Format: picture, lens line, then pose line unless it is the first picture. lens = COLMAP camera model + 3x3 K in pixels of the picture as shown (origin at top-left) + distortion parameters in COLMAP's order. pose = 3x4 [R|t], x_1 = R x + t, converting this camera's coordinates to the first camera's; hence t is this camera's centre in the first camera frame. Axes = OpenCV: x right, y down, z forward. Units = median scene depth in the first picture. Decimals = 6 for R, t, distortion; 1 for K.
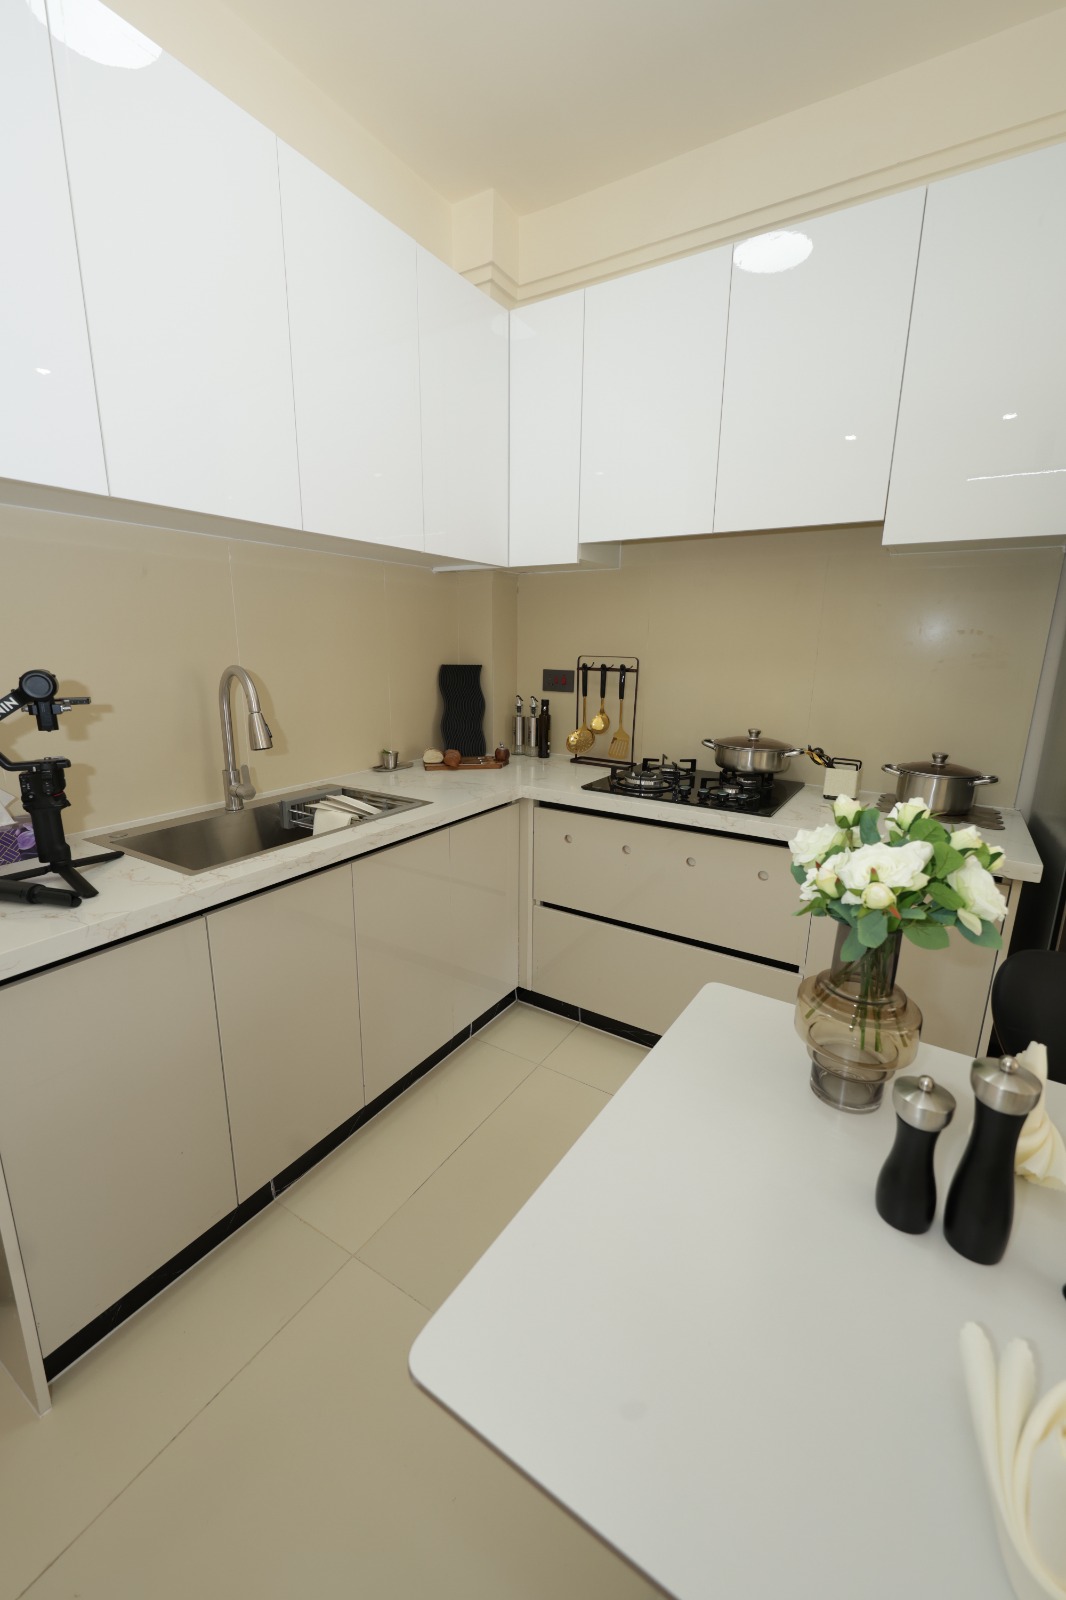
lens RADIAL K [[659.0, 0, 527.8], [0, 659.0, 798.5], [0, 0, 1]] dist [-0.003625, 0.000132]
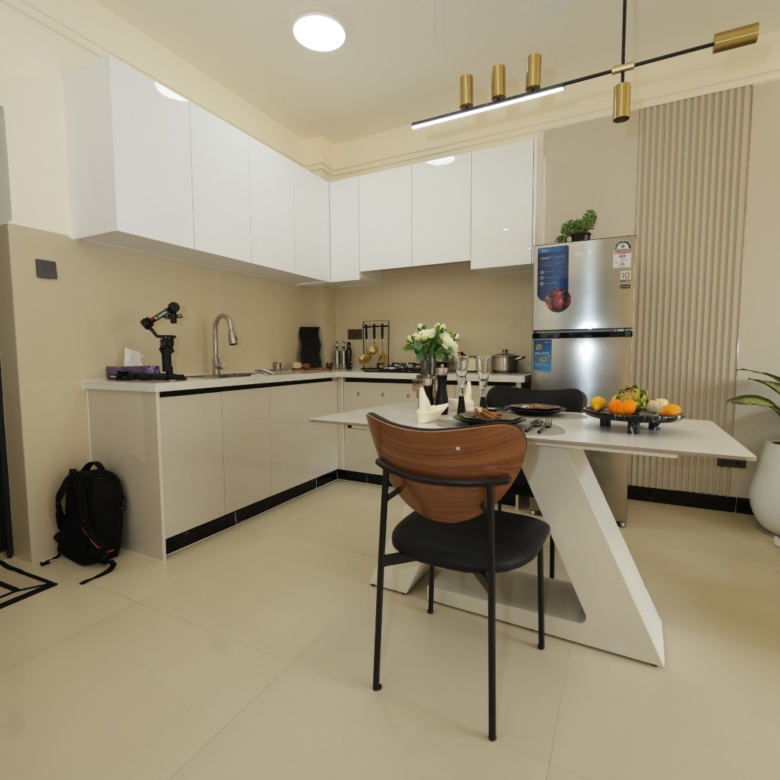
lens RADIAL K [[471.7, 0, 390.4], [0, 471.7, 389.3], [0, 0, 1]] dist [-0.004641, -0.002265]
pose [[0.995824, -0.020096, 0.089057, 0.022626], [0.034559, 0.985860, -0.163966, 0.281409], [-0.084502, 0.166359, 0.982438, -0.548183]]
